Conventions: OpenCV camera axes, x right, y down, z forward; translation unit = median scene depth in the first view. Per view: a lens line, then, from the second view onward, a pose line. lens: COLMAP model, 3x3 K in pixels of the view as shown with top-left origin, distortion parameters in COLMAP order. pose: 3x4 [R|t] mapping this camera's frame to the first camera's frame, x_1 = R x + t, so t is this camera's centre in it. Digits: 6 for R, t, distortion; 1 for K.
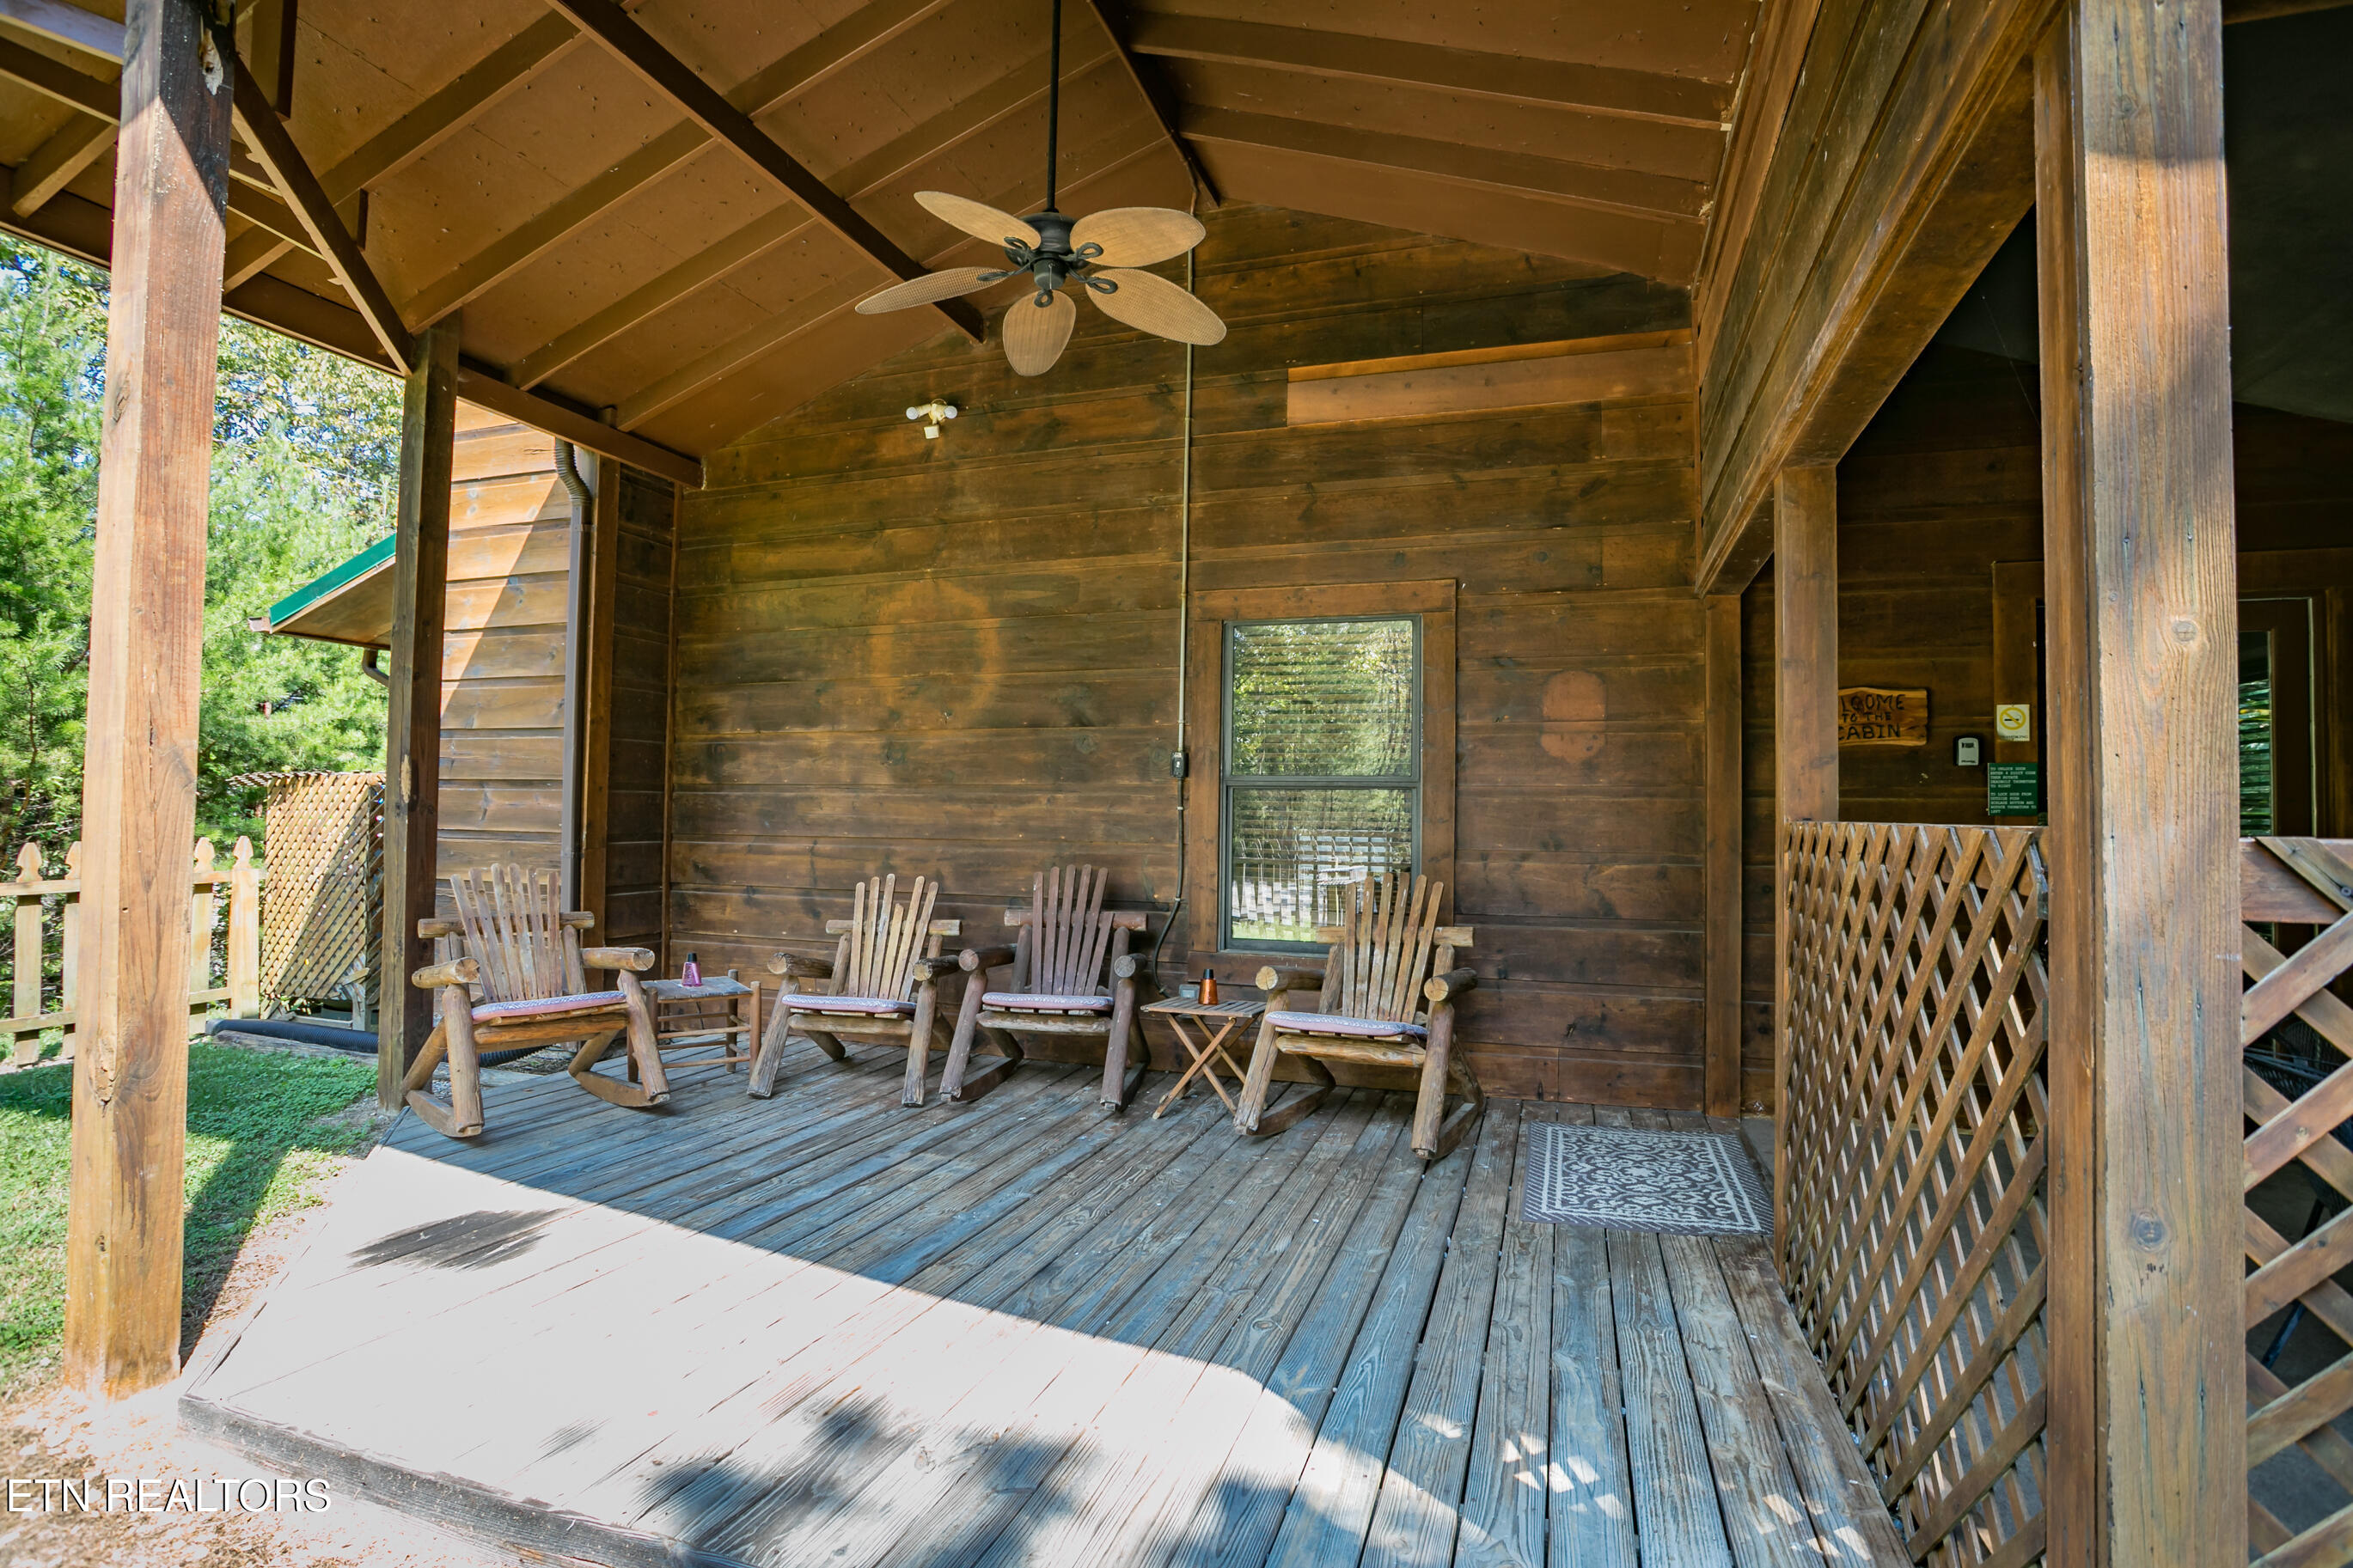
lens RADIAL K [[1142.7, 0, 1168.4], [0, 1142.7, 783.7], [0, 0, 1]] dist [-0.044823, 0.000681]
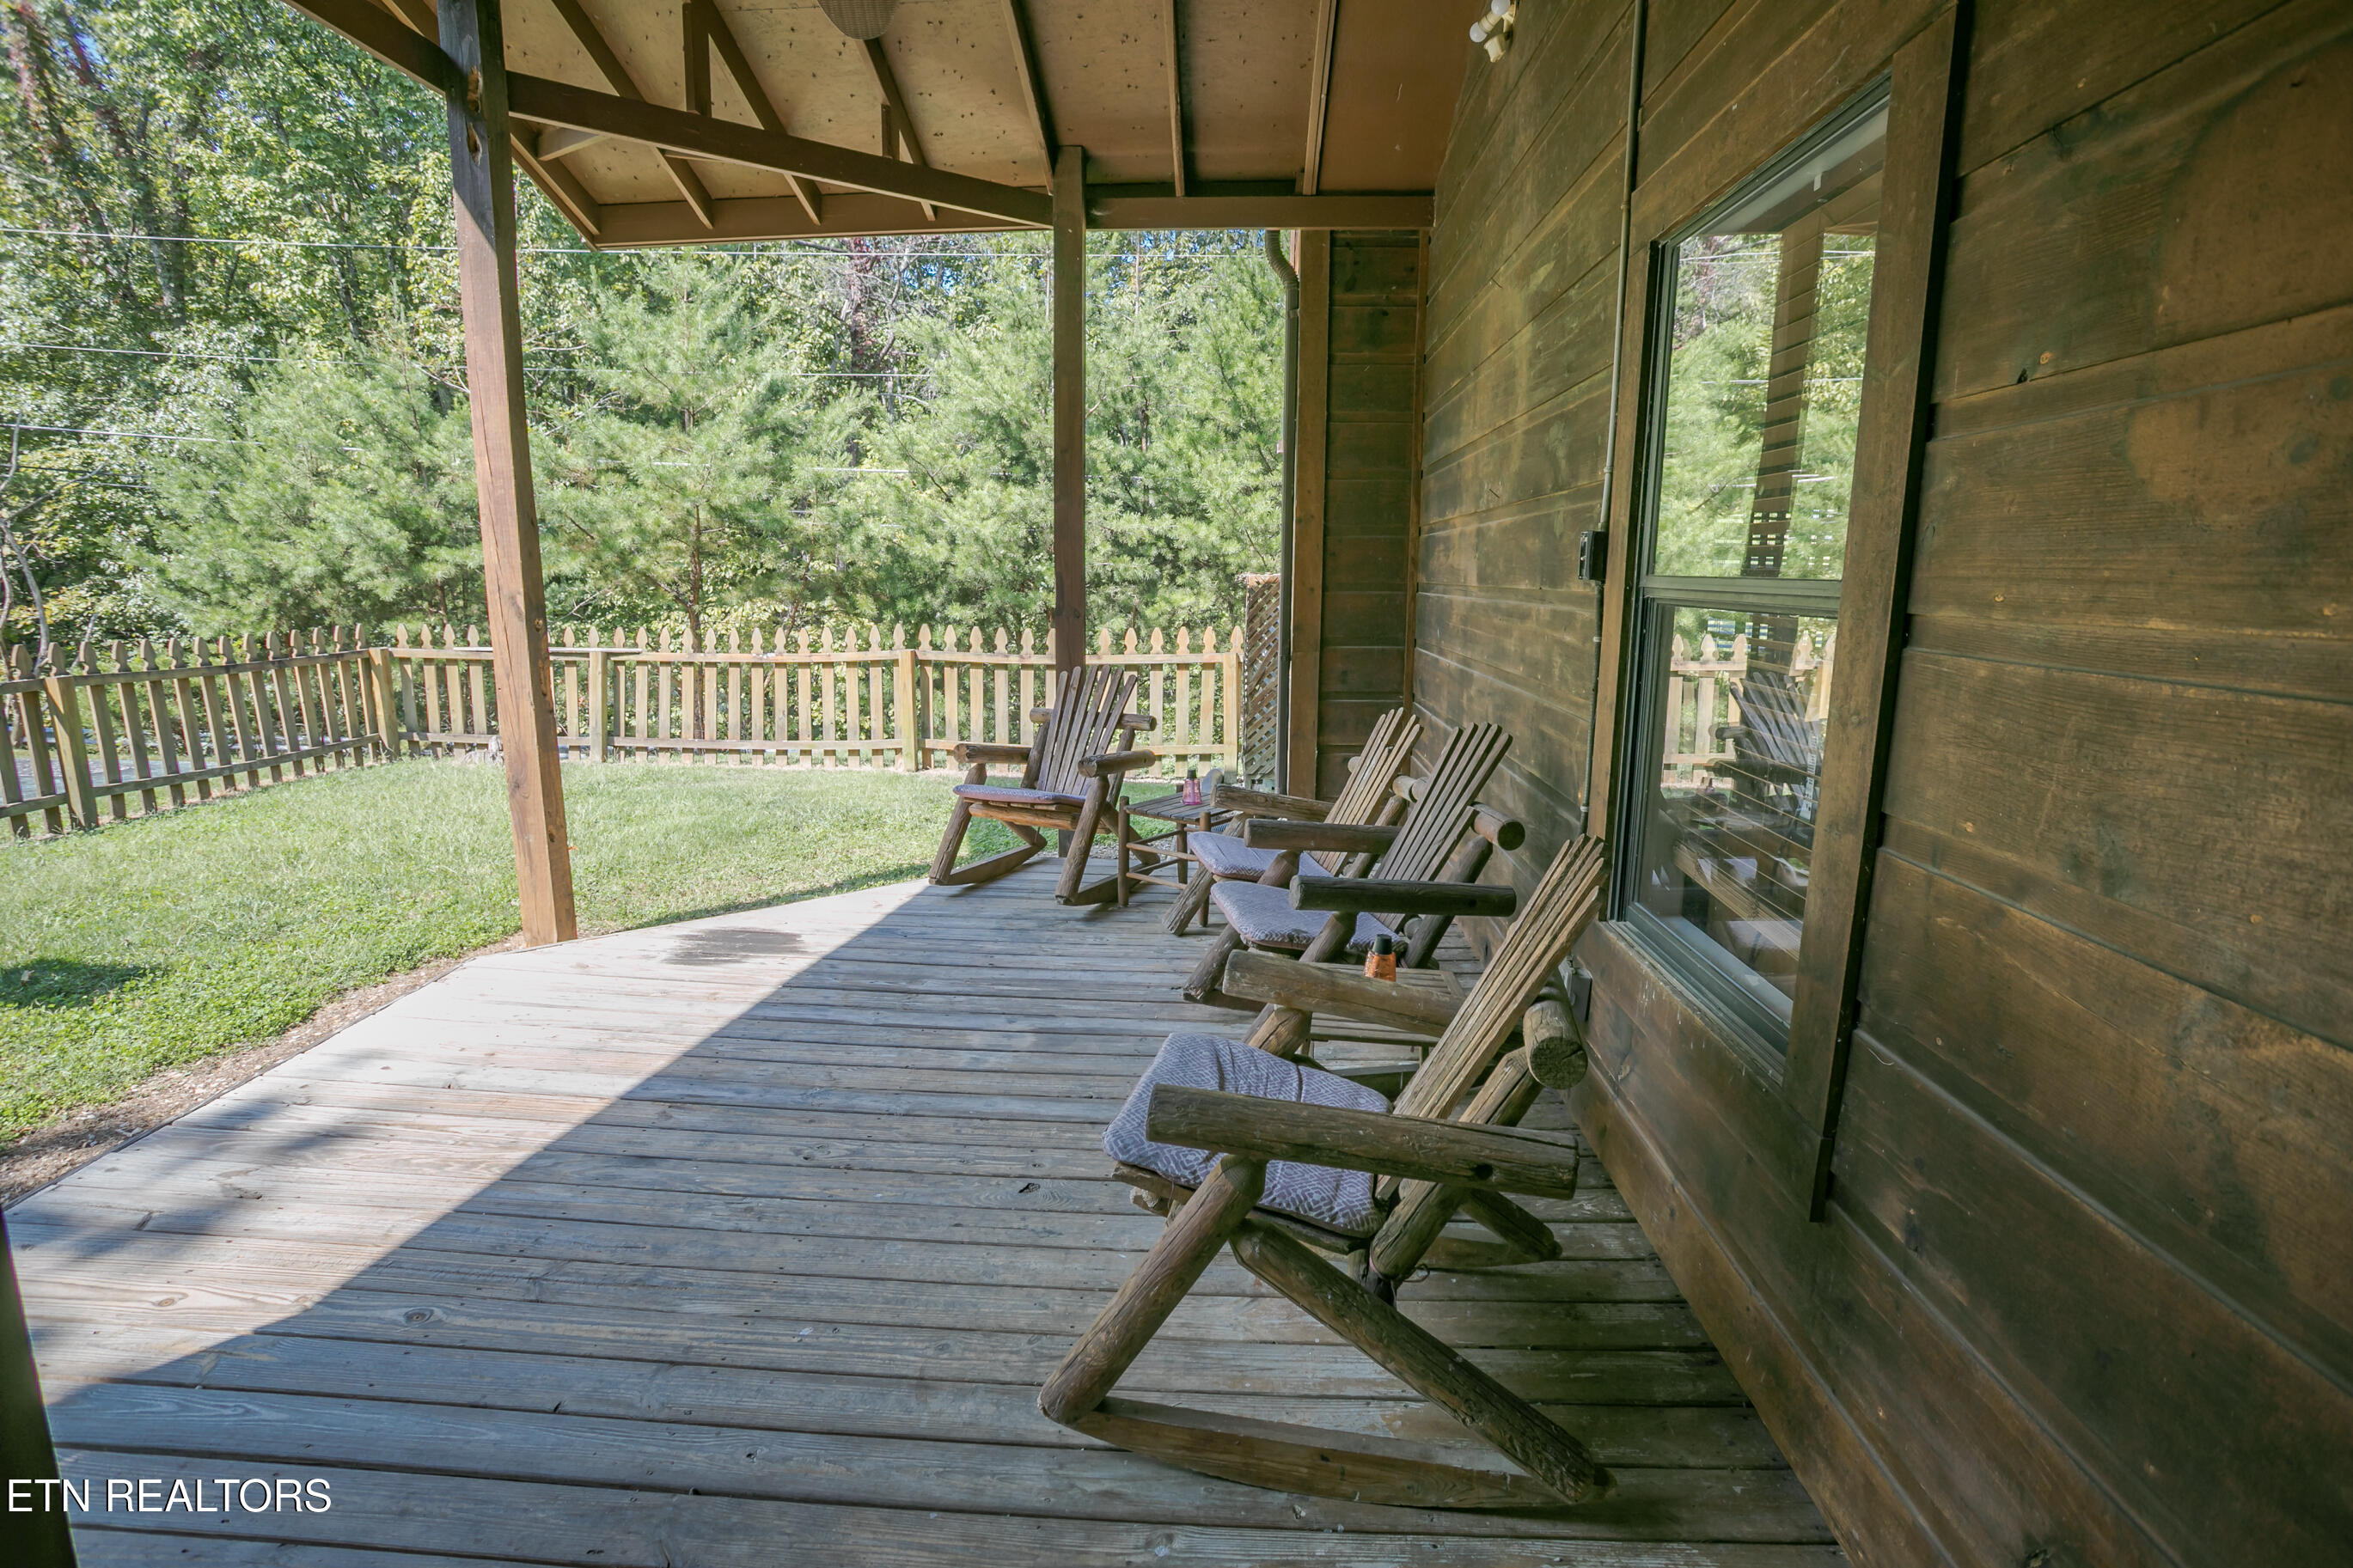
lens RADIAL K [[1159.5, 0, 1172.4], [0, 1159.5, 787.7], [0, 0, 1]] dist [-0.042676, 0.000392]
pose [[0.261119, 0.166535, -0.950833, 0.512369], [0.025266, 0.983489, 0.179193, -0.012318], [0.964976, -0.070815, 0.252600, 0.738195]]
